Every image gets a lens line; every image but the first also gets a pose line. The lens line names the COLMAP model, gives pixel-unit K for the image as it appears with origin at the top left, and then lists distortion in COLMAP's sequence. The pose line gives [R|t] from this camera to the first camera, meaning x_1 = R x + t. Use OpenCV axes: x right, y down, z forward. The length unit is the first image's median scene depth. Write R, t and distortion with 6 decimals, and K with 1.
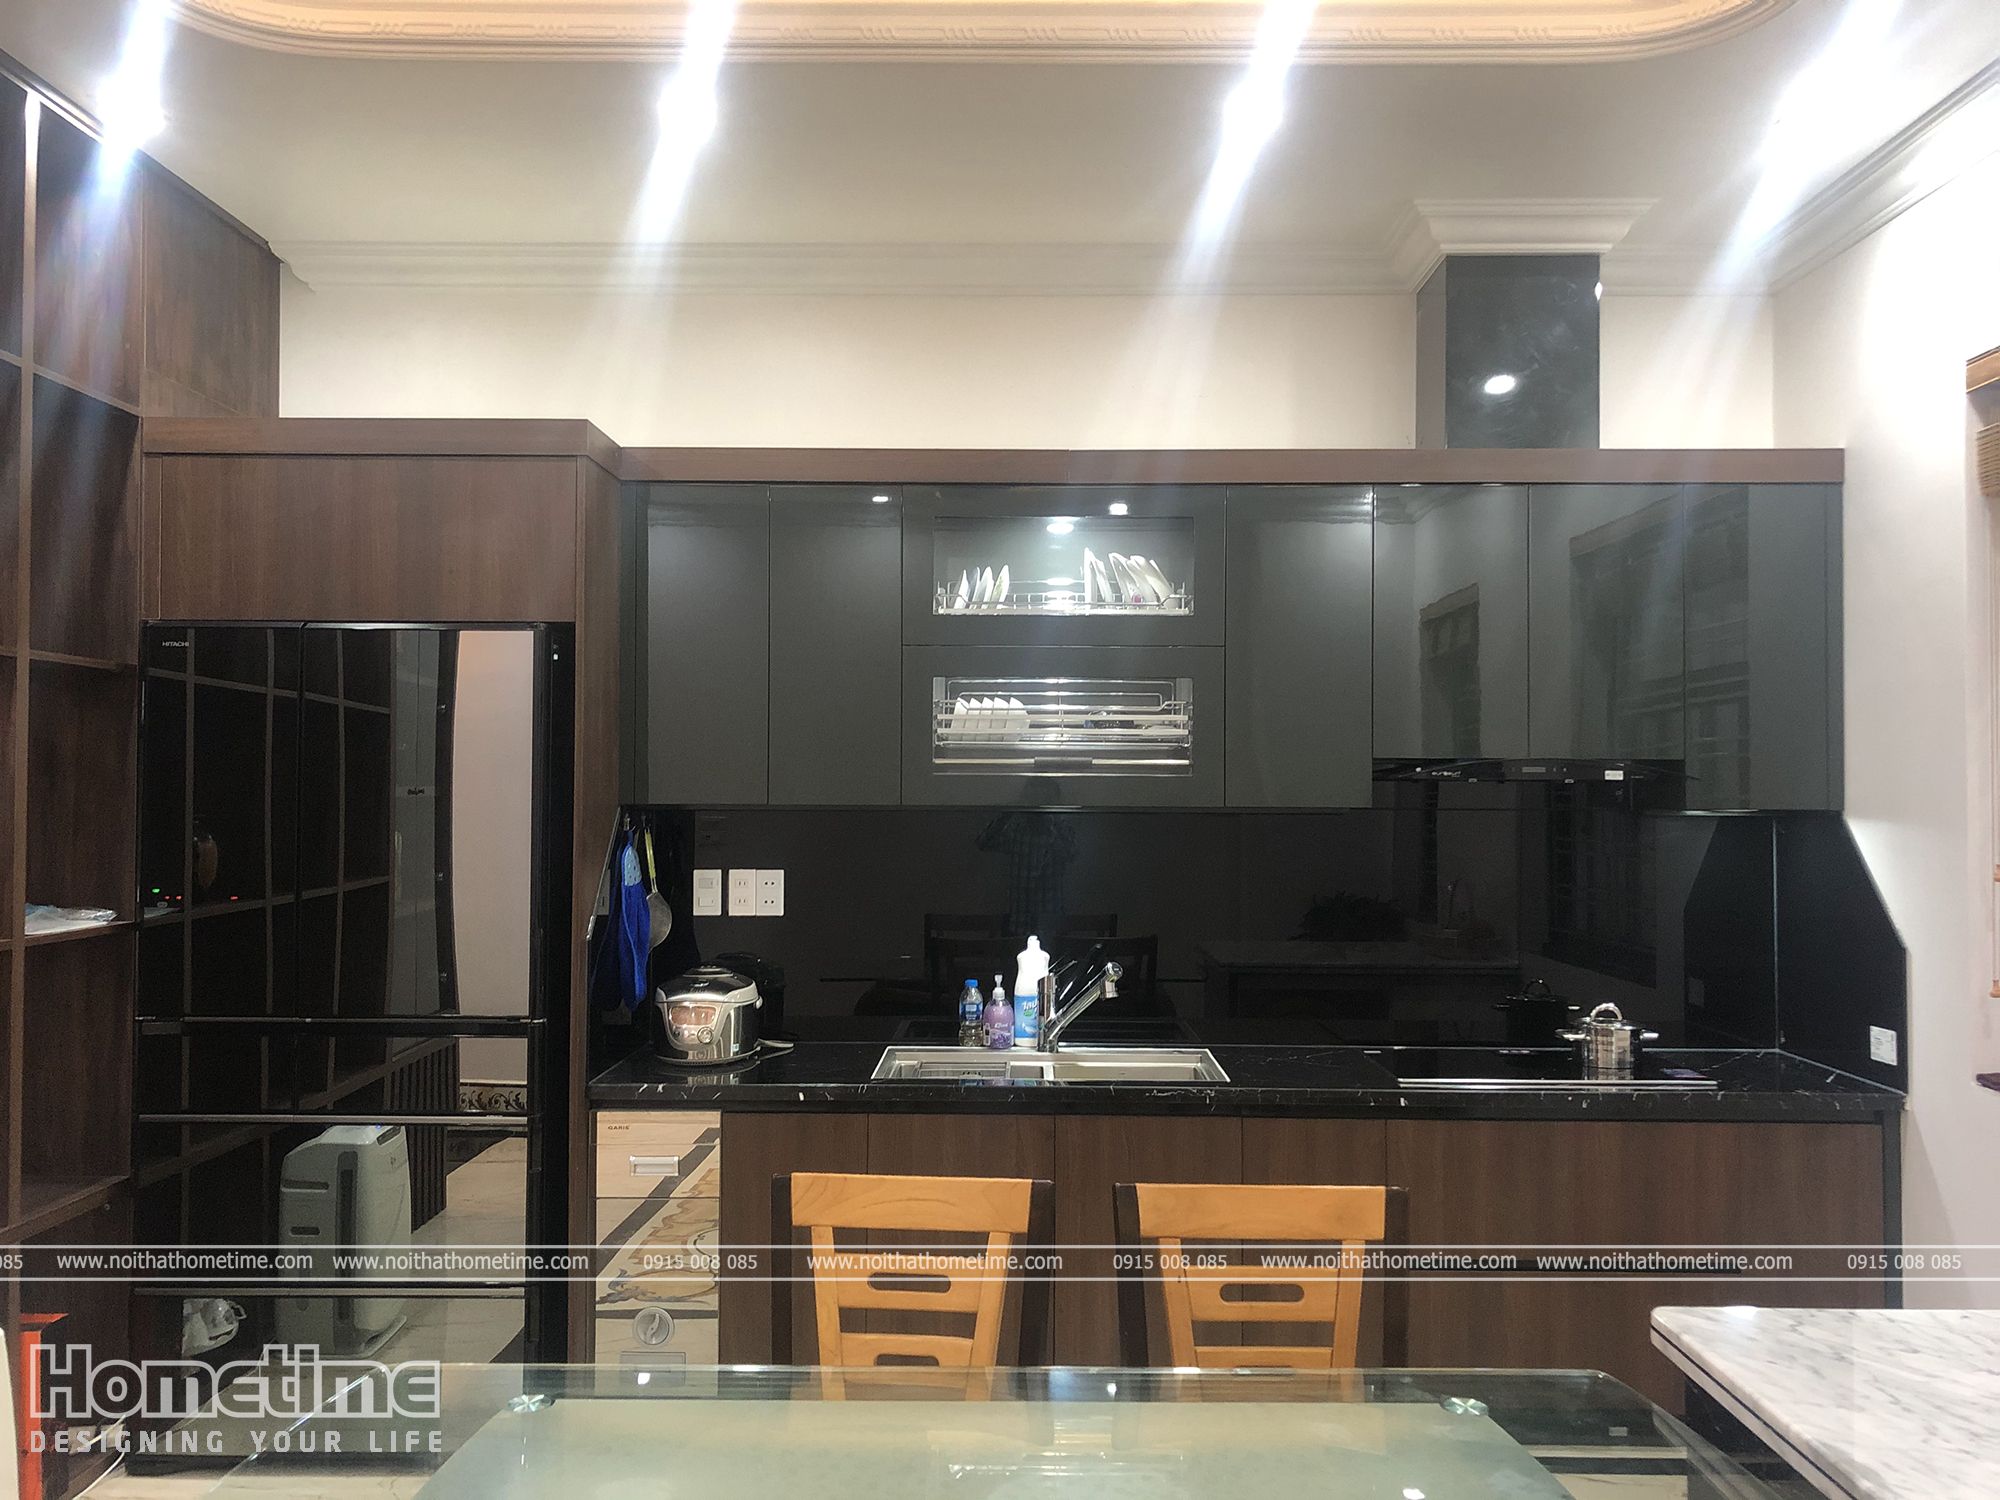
lens RADIAL K [[1641.7, 0, 1001.9], [0, 1641.7, 758.2], [0, 0, 1]] dist [0.036560, -0.043384]
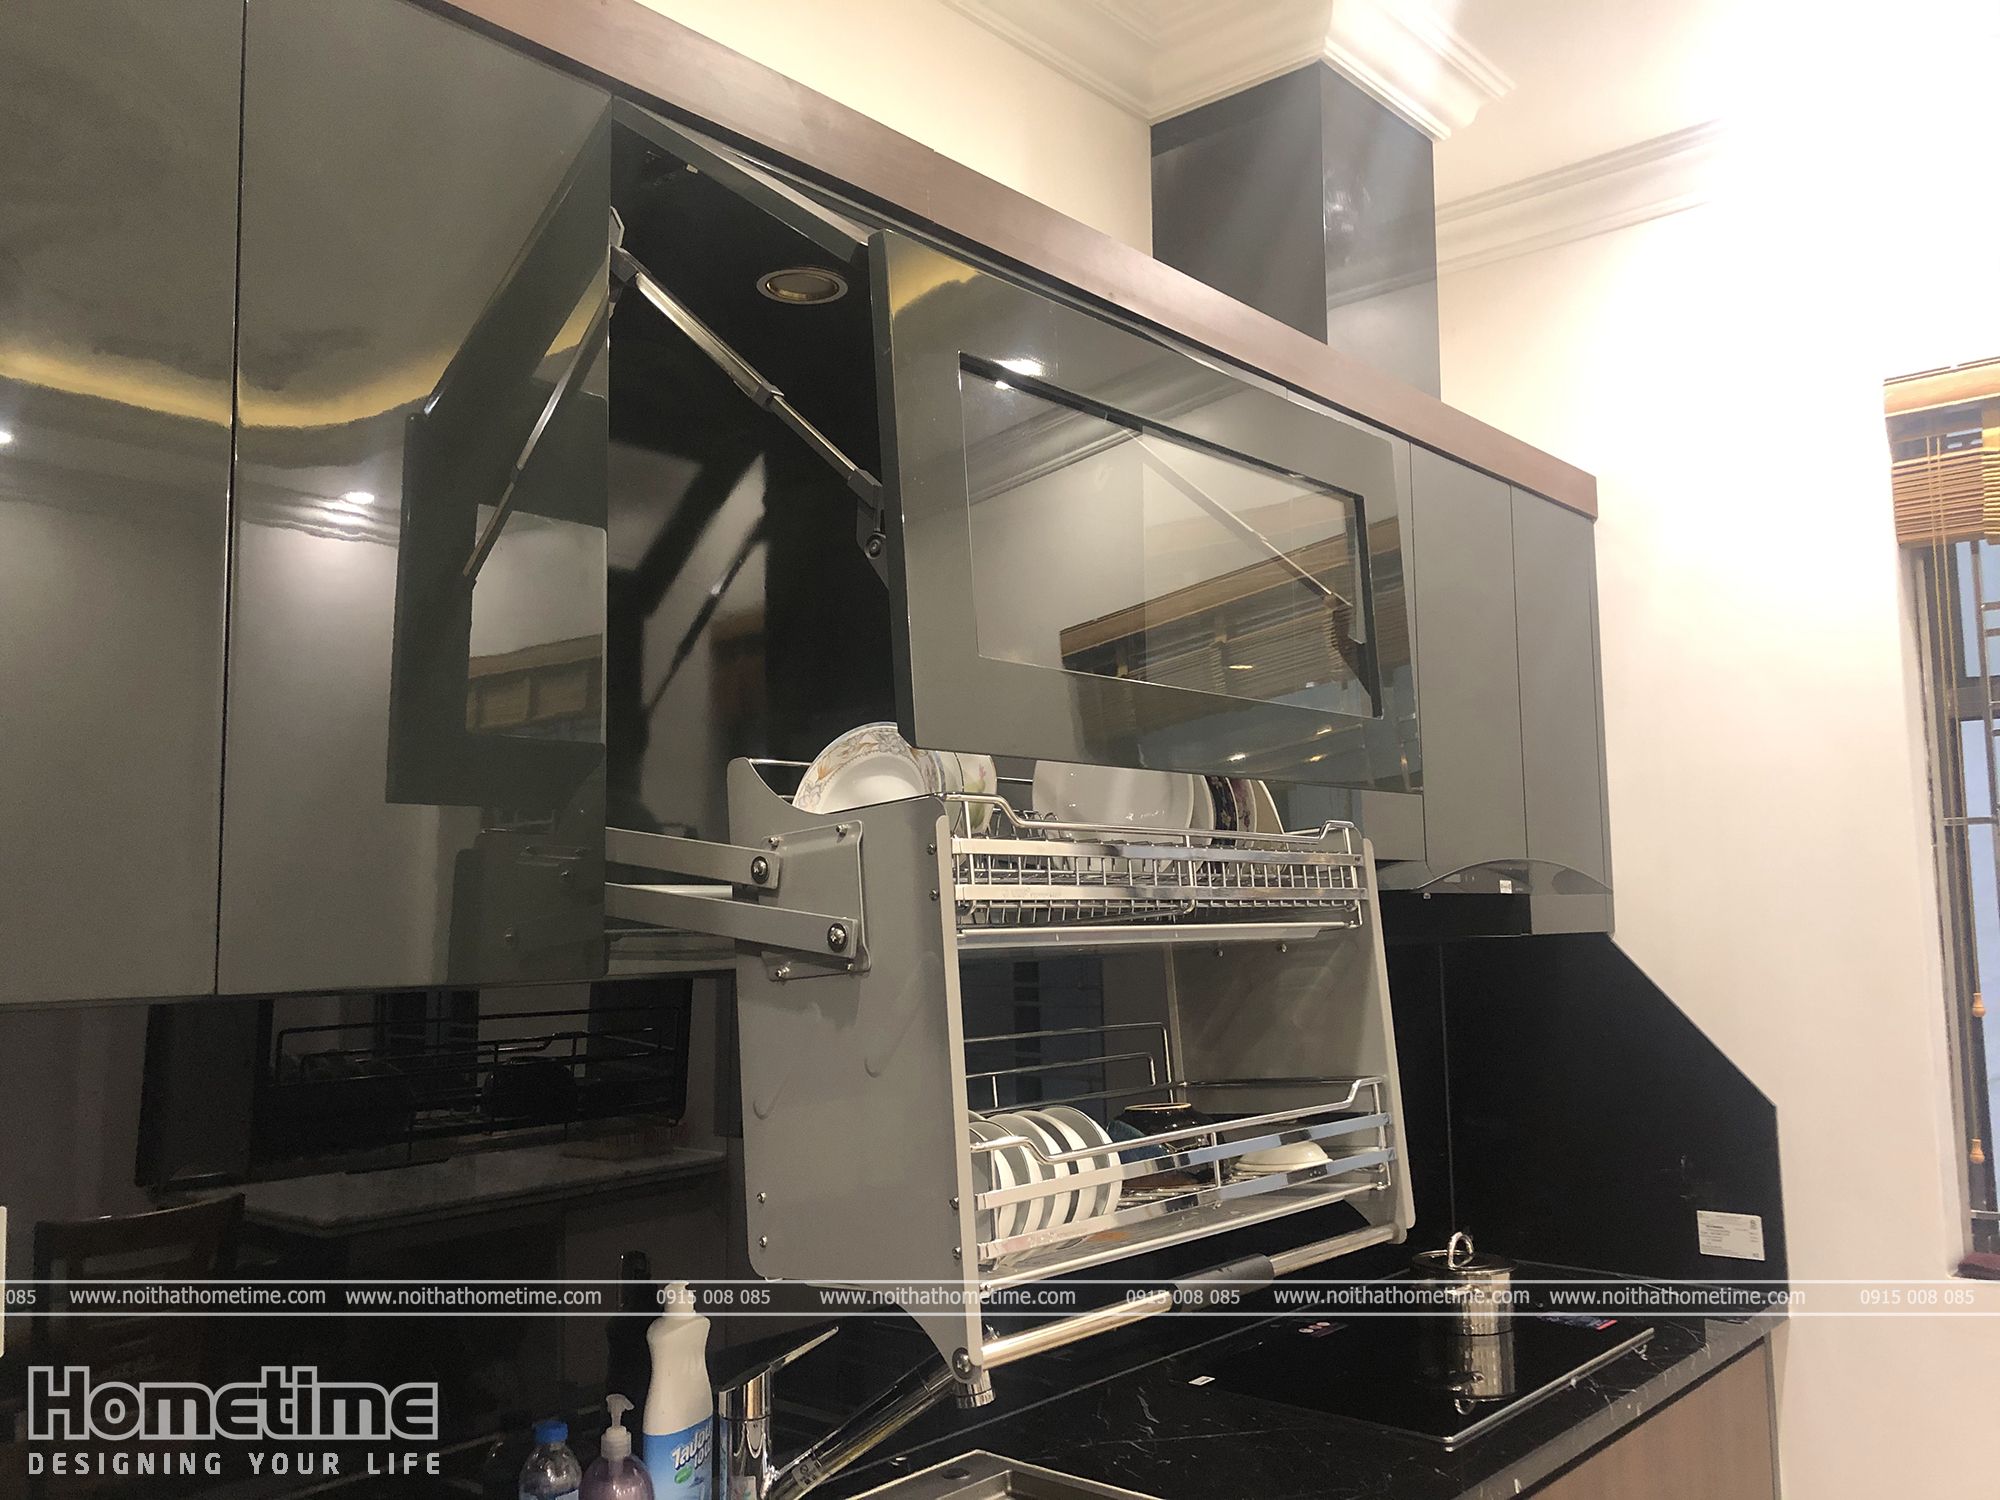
lens RADIAL K [[1641.7, 0, 1000.2], [0, 1641.7, 736.4], [0, 0, 1]] dist [0.036560, -0.043384]
pose [[0.649729, 0.066428, 0.757258, -0.269265], [0.002986, 0.995944, -0.089927, 0.009624], [-0.760160, 0.060689, 0.646895, 0.697606]]
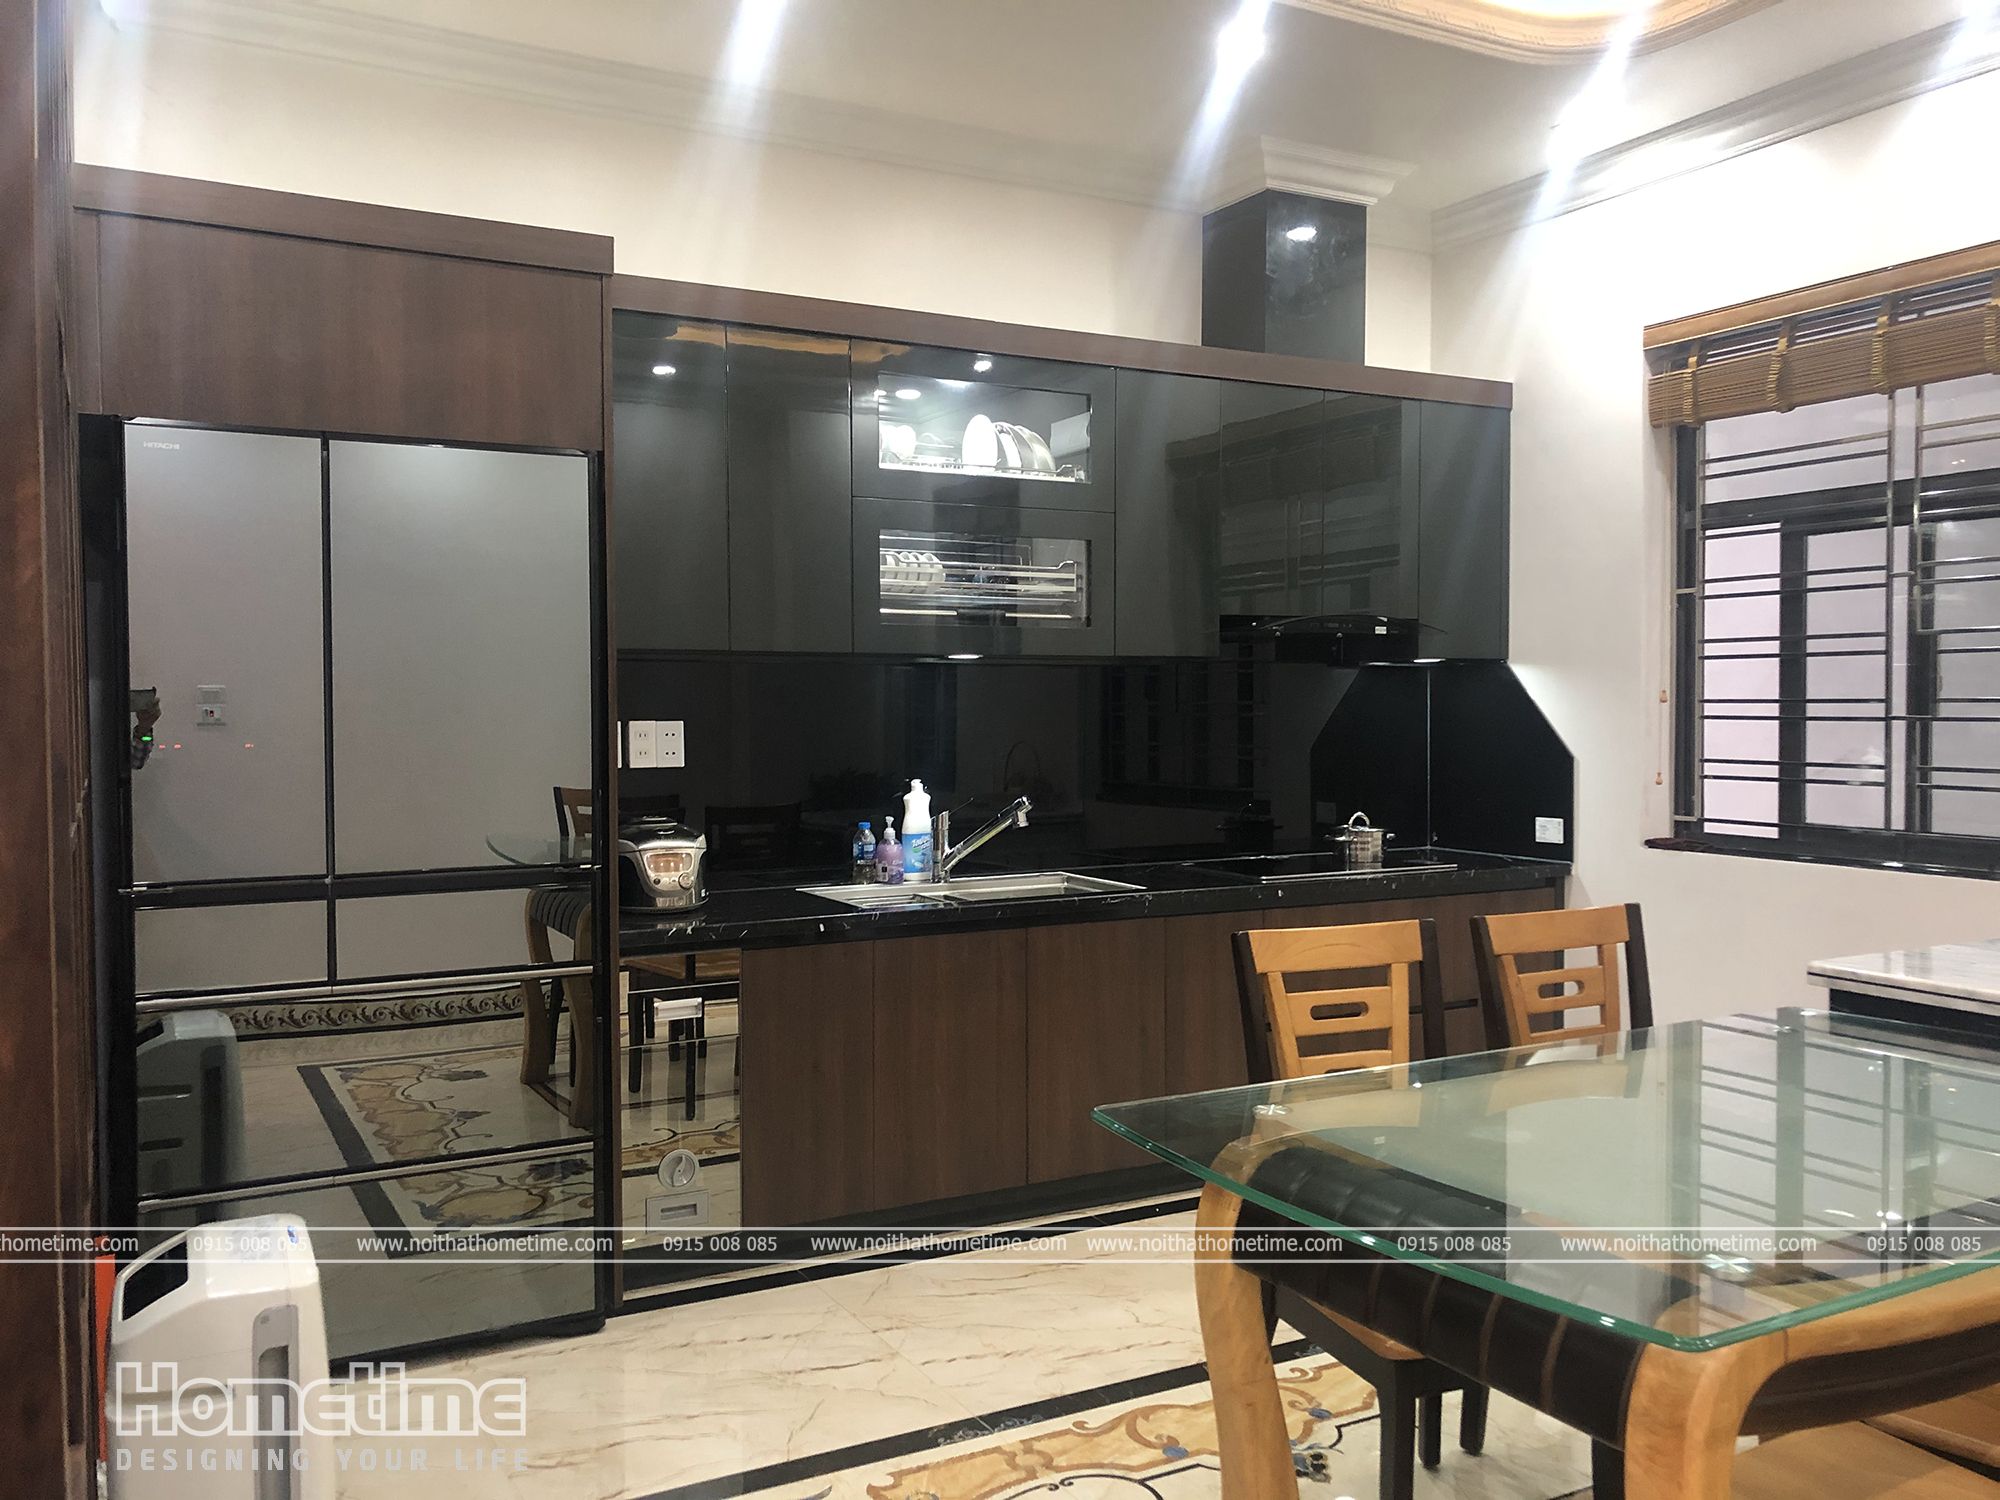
lens RADIAL K [[1641.7, 0, 1000.3], [0, 1641.7, 751.3], [0, 0, 1]] dist [0.036560, -0.043384]
pose [[0.874381, -0.025217, 0.484584, -0.479250], [-0.001075, 0.998546, 0.053903, 0.034572], [-0.485239, -0.047652, 0.873082, 0.039968]]
